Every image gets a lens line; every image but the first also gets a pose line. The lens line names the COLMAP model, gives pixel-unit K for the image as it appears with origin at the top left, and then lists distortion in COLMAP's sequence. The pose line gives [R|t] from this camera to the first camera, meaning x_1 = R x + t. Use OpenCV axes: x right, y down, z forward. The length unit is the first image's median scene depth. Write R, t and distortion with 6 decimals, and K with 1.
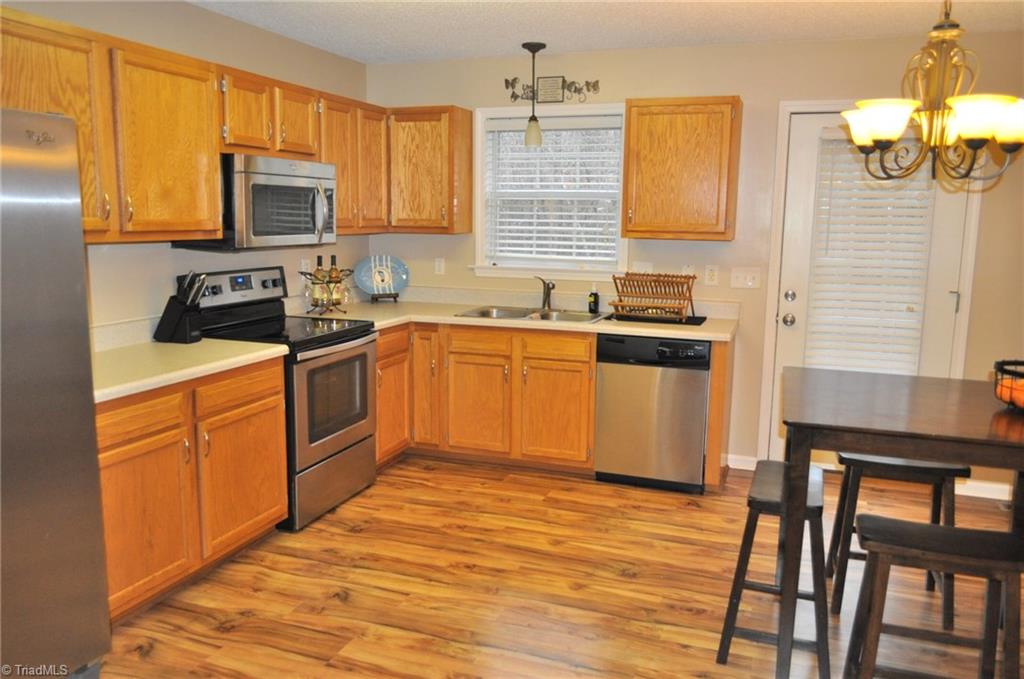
lens RADIAL K [[799.2, 0, 514.7], [0, 799.2, 336.9], [0, 0, 1]] dist [0.008000, -0.003644]
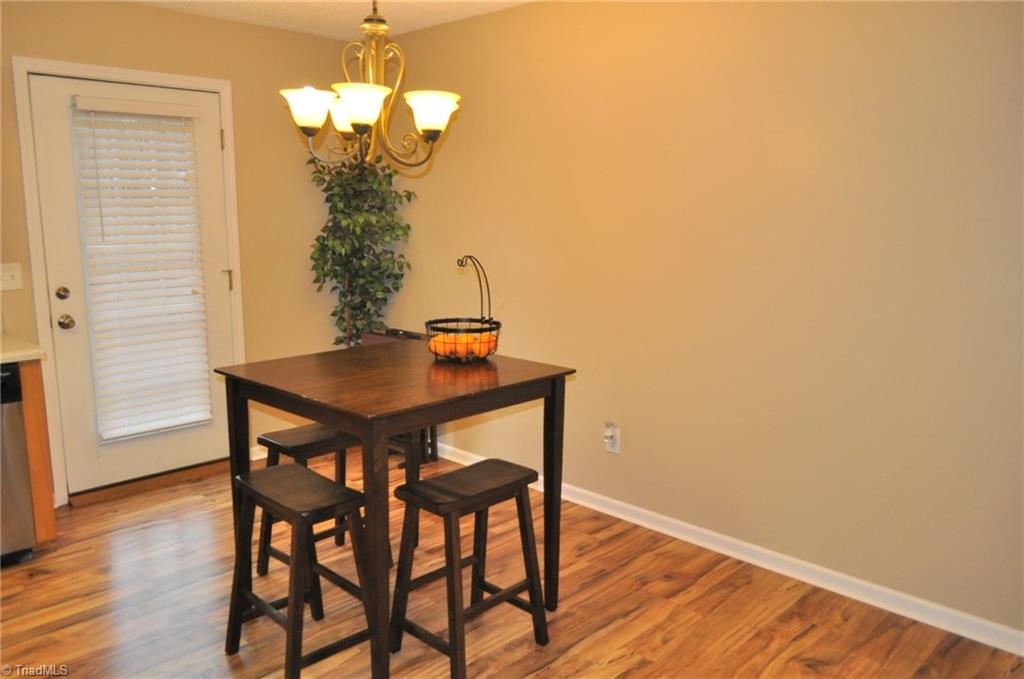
lens RADIAL K [[799.2, 0, 513.4], [0, 799.2, 341.0], [0, 0, 1]] dist [0.008000, -0.003644]
pose [[0.418459, -0.173962, 0.891420, -0.239695], [0.145225, 0.981673, 0.123403, -0.041317], [-0.896550, 0.077817, 0.436053, 0.230478]]
